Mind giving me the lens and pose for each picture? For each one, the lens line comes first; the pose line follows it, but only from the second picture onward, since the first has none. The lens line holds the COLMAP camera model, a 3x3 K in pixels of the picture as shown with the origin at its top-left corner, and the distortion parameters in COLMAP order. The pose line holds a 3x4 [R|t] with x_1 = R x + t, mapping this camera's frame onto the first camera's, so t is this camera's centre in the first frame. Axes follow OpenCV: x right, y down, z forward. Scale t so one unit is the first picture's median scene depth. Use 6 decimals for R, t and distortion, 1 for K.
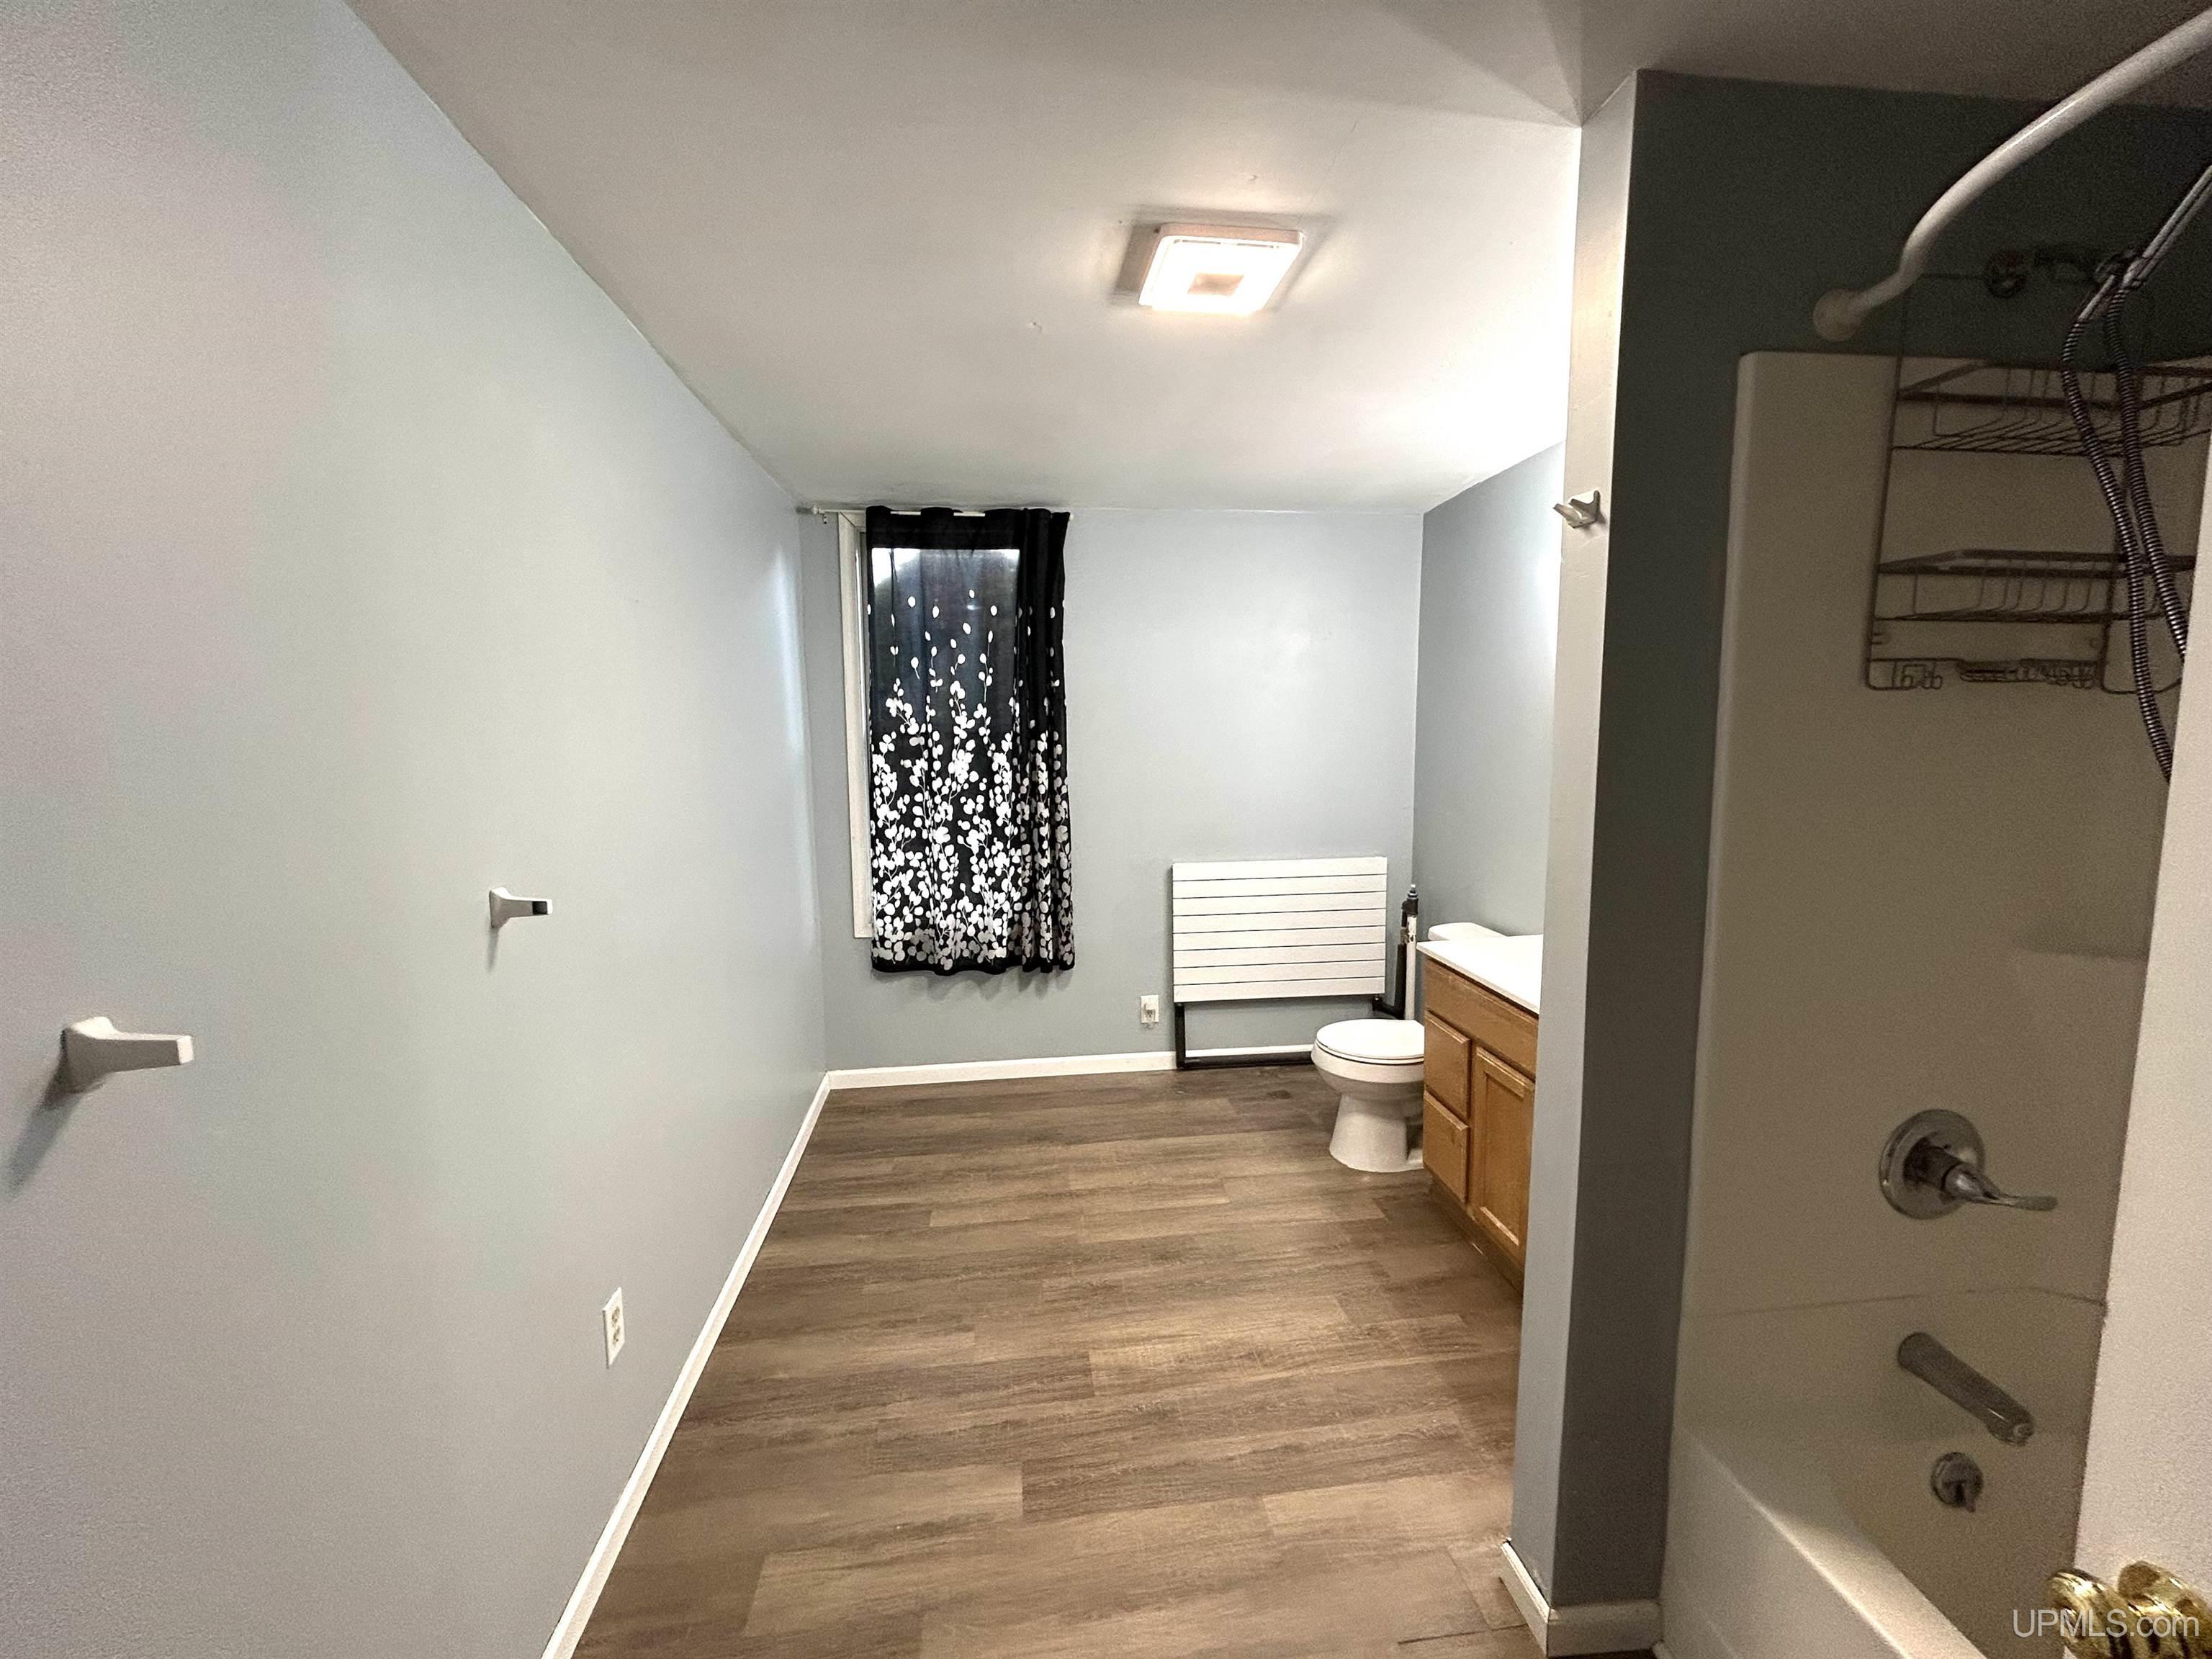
lens RADIAL K [[890.3, 0, 1101.0], [0, 890.3, 828.9], [0, 0, 1]] dist [0.000364, -0.000797]
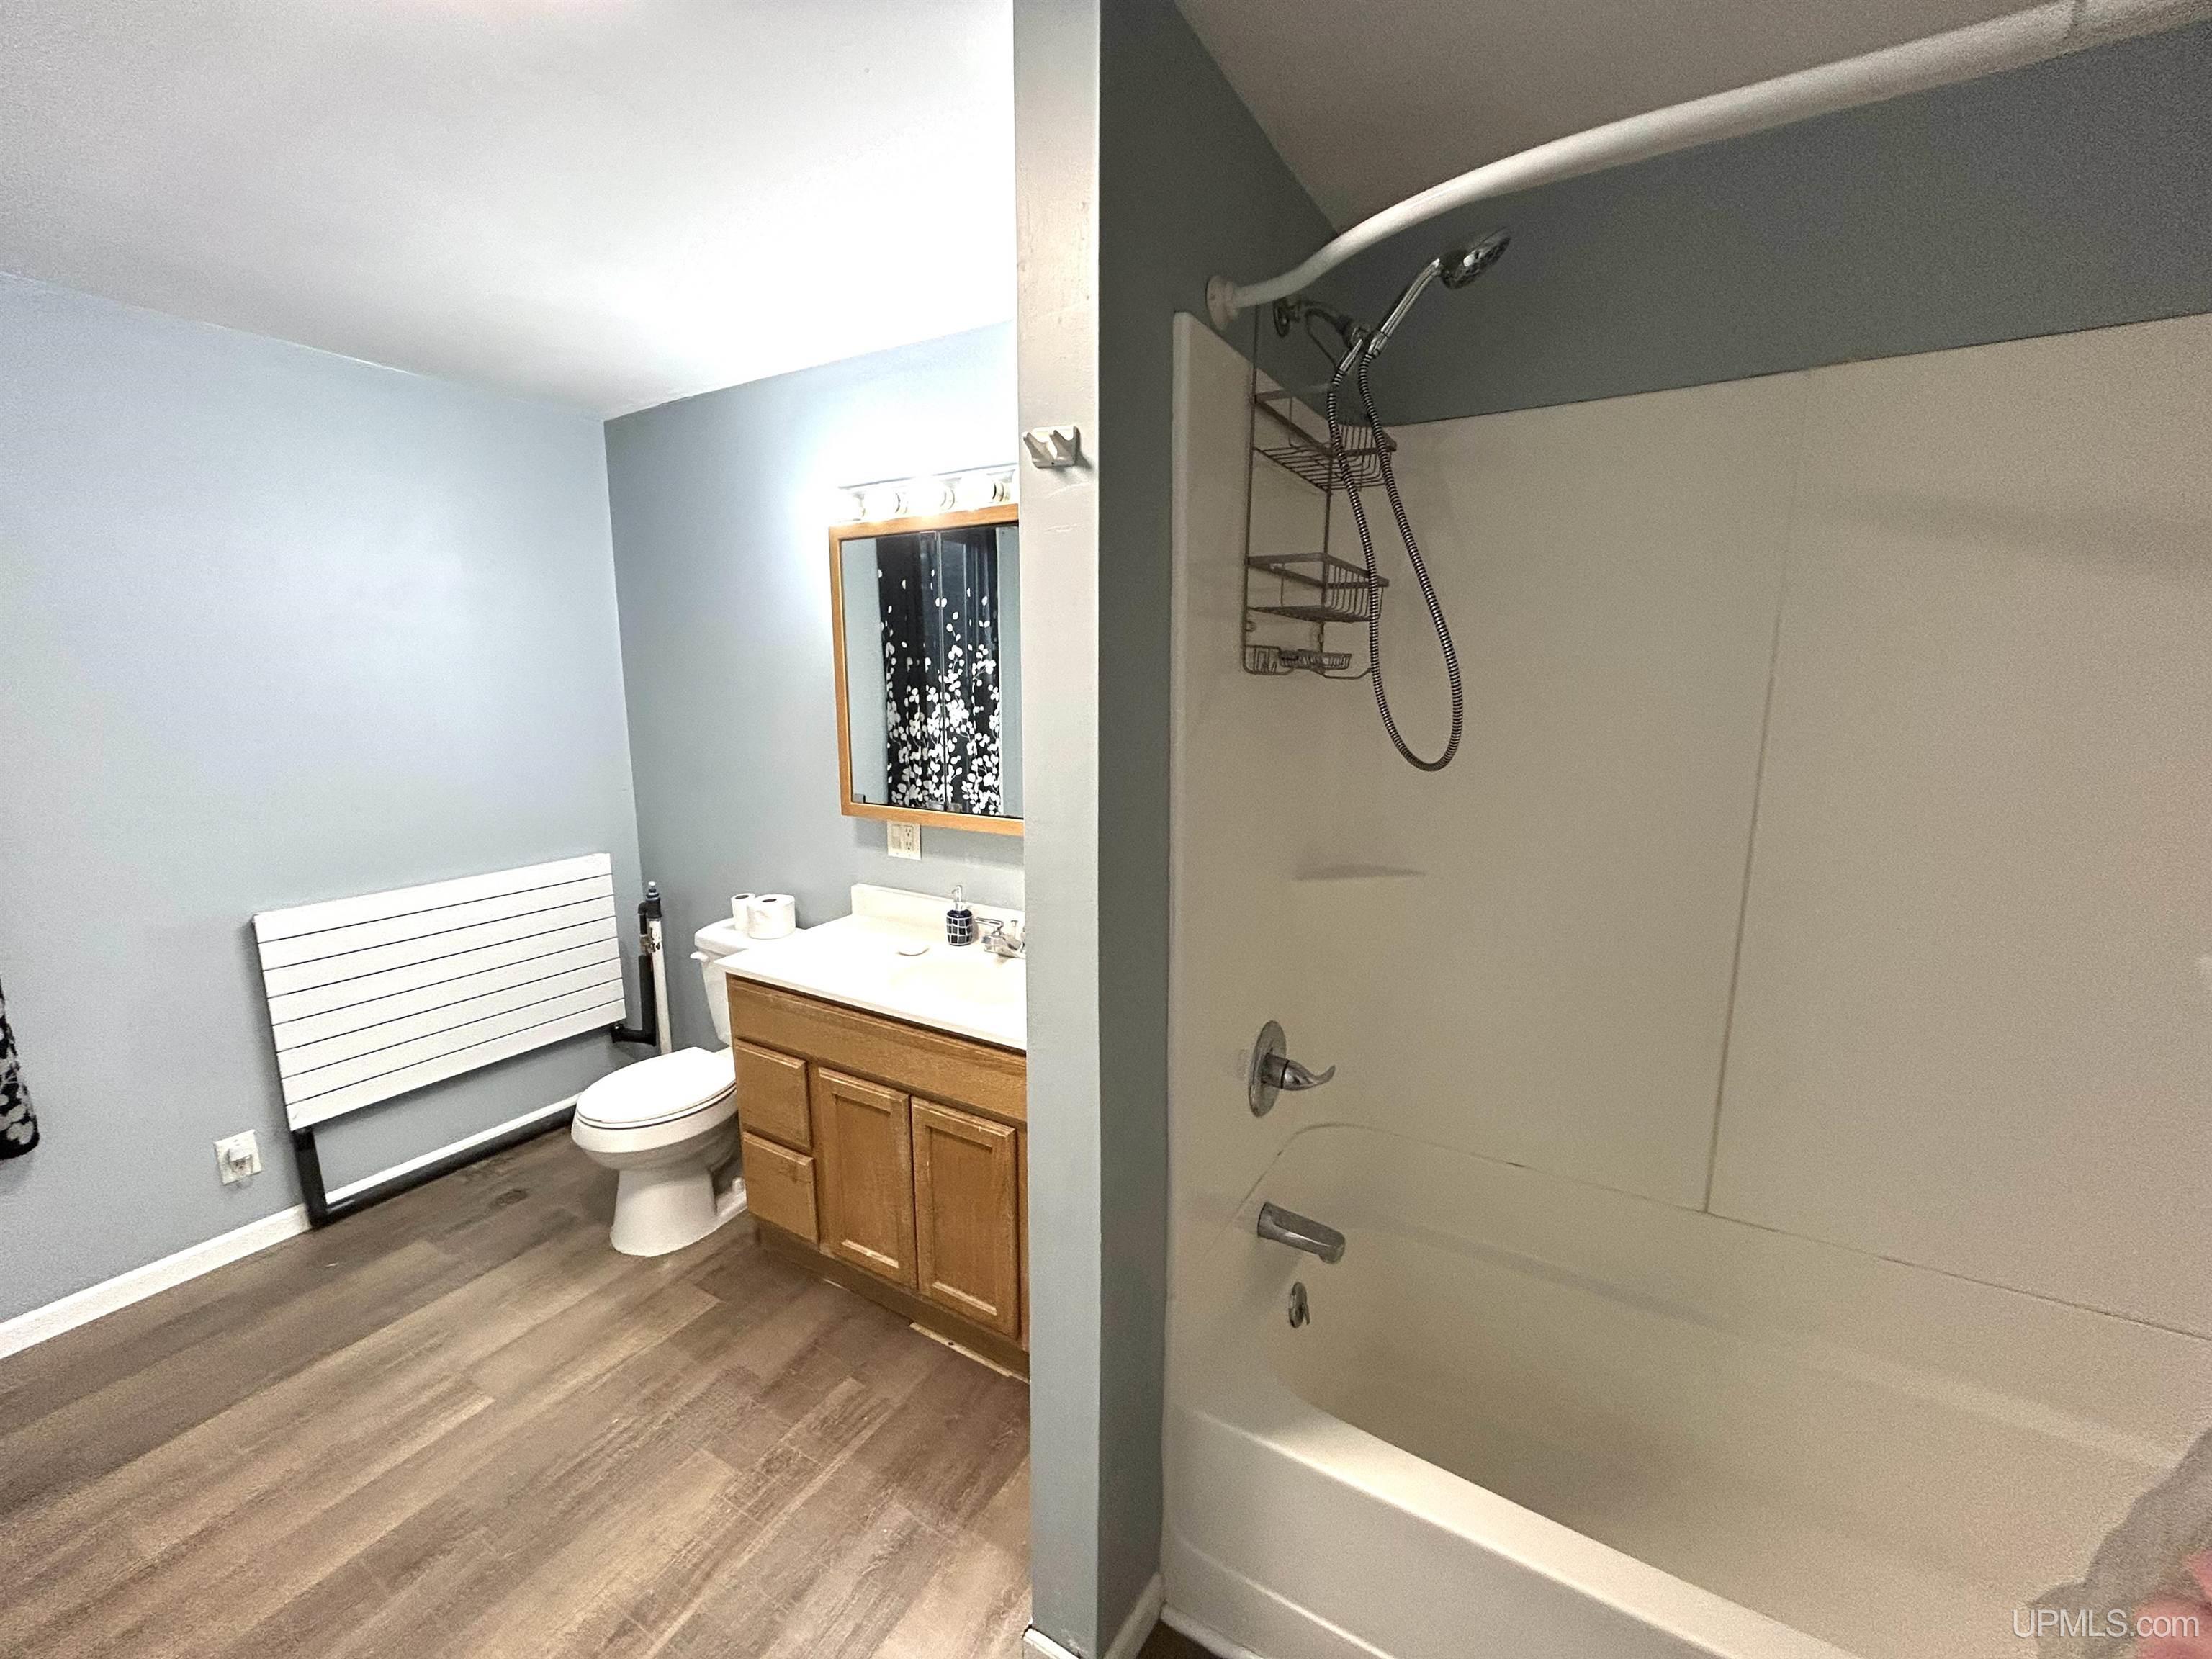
lens RADIAL K [[890.3, 0, 1097.1], [0, 890.3, 827.0], [0, 0, 1]] dist [0.000364, -0.000797]
pose [[0.602592, -0.124107, 0.788341, -0.064359], [0.083312, 0.992219, 0.092521, -0.043019], [-0.793689, 0.009926, 0.608243, 0.243284]]
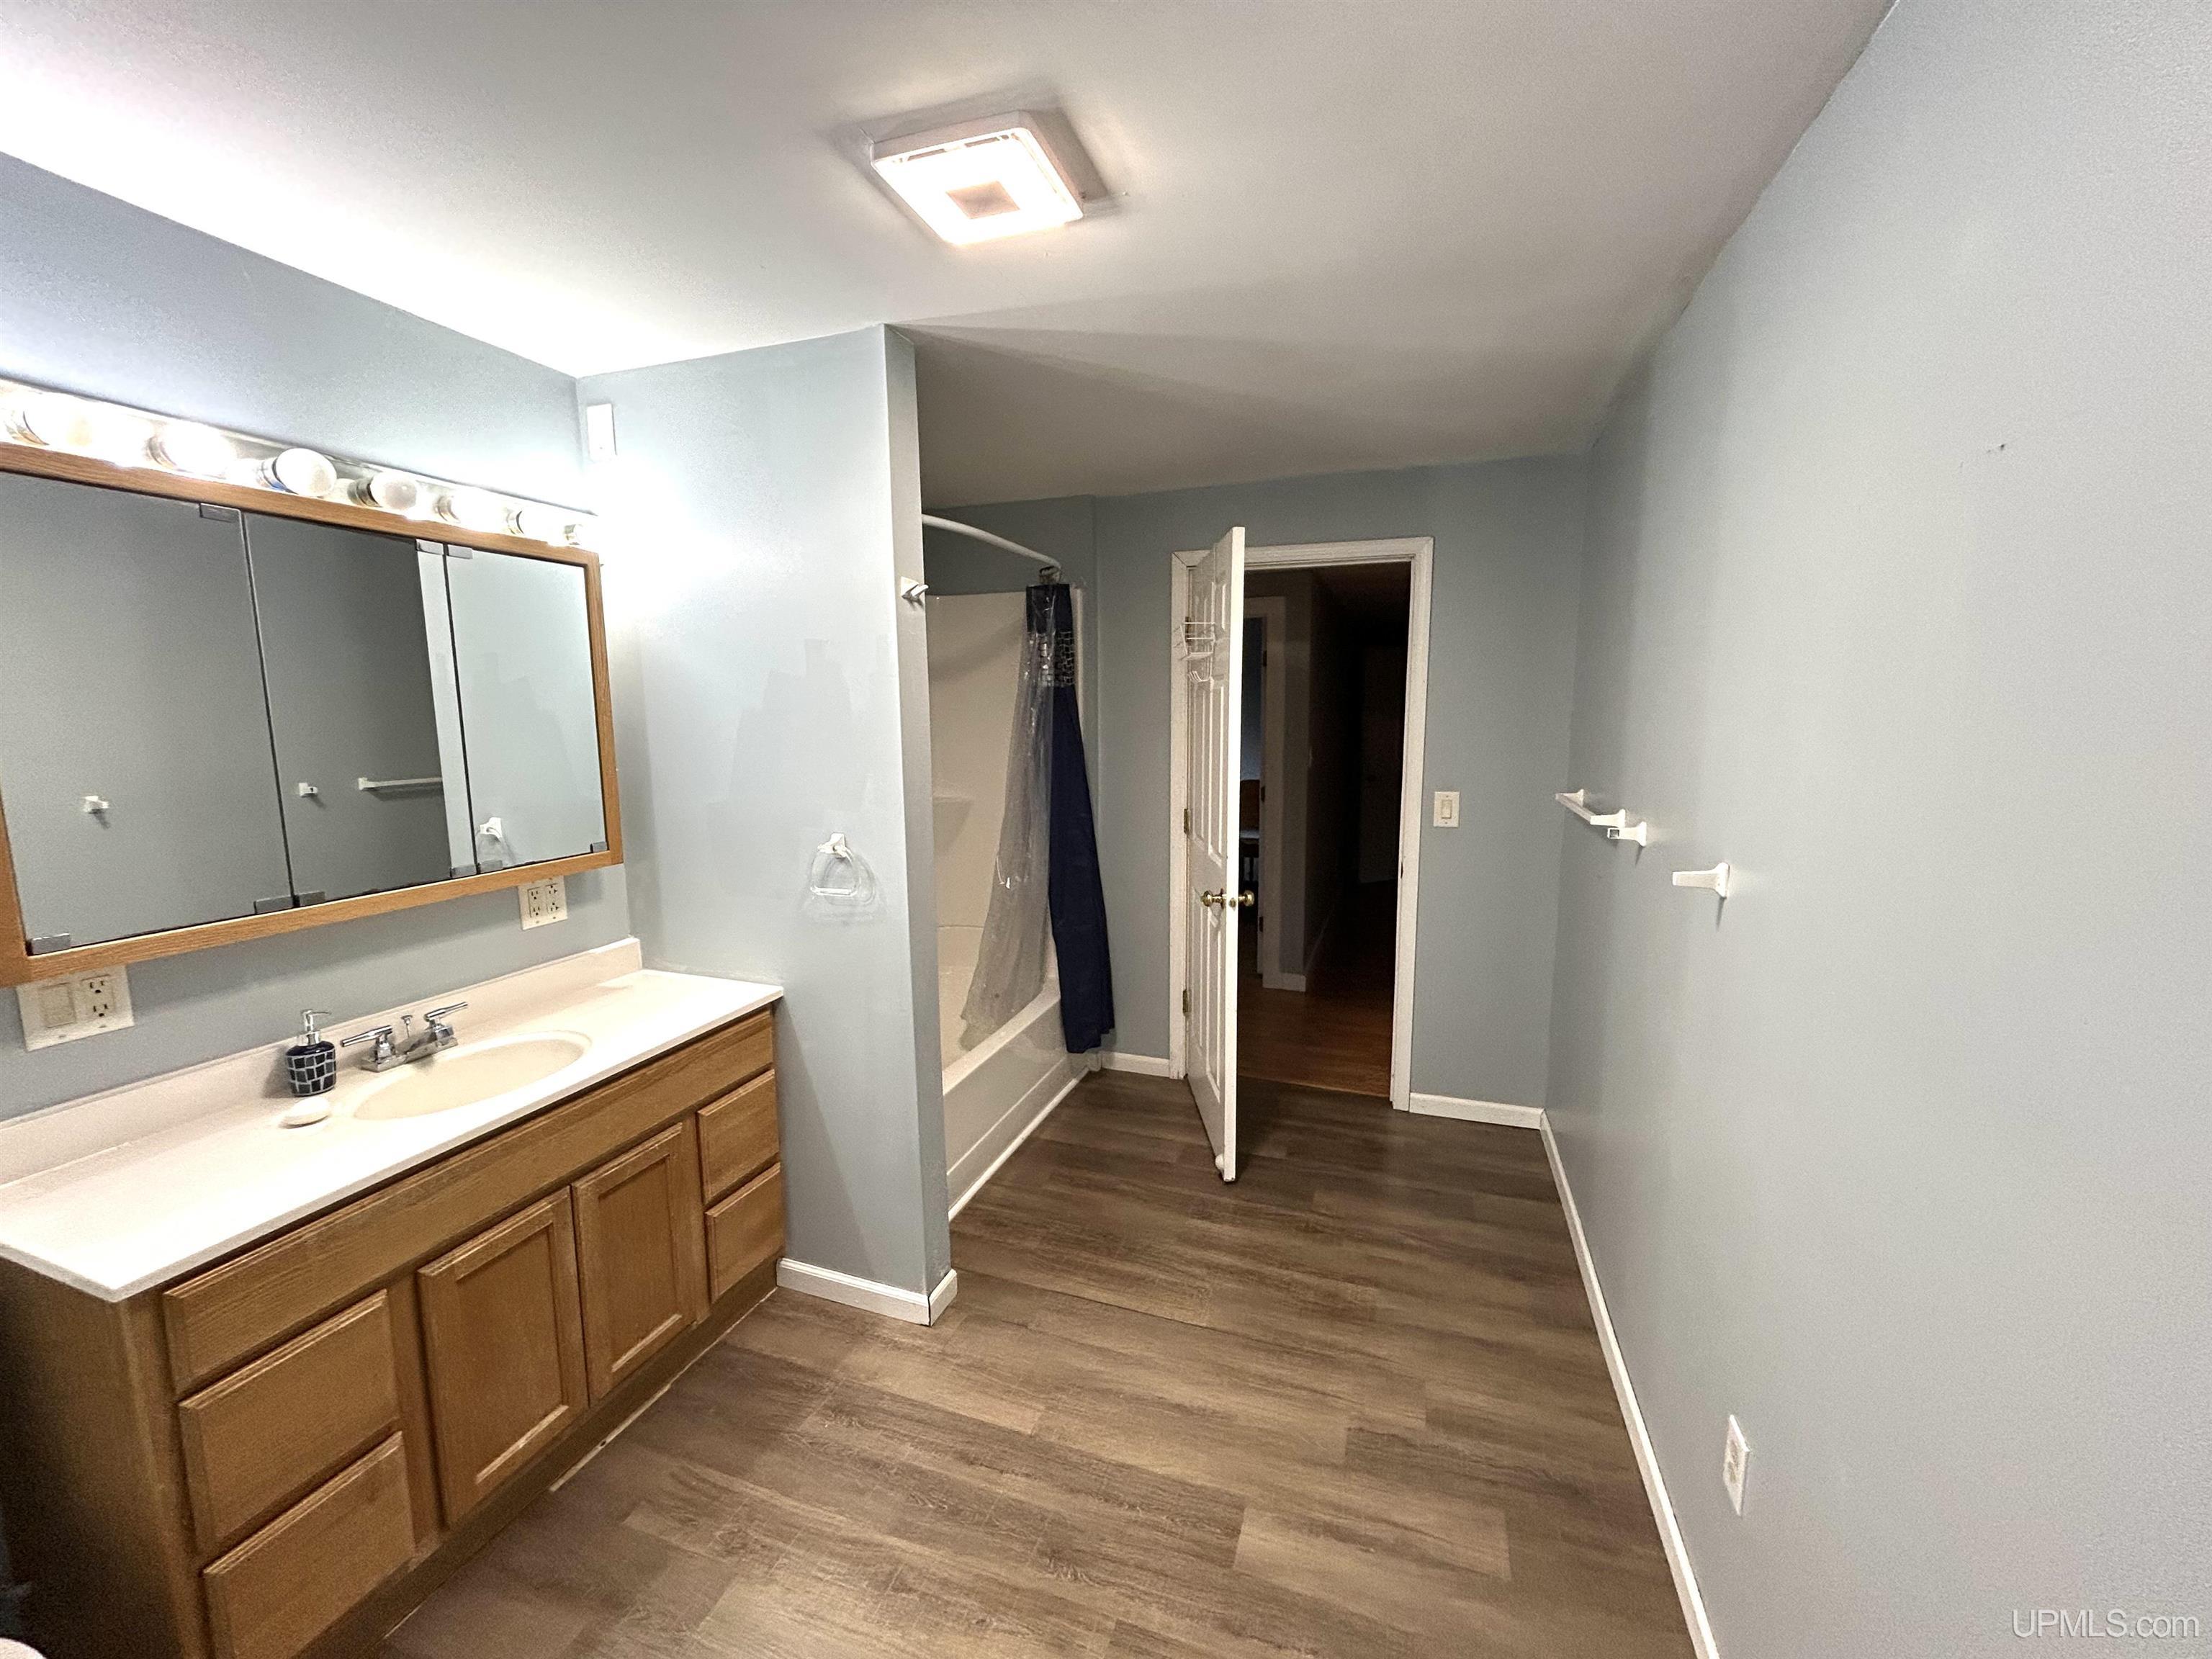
lens RADIAL K [[890.3, 0, 1102.9], [0, 890.3, 824.9], [0, 0, 1]] dist [0.000364, -0.000797]
pose [[-0.902362, -0.039015, 0.429210, -0.233327], [0.066829, 0.971181, 0.228782, -0.150541], [-0.425767, 0.235128, -0.873749, 1.195157]]
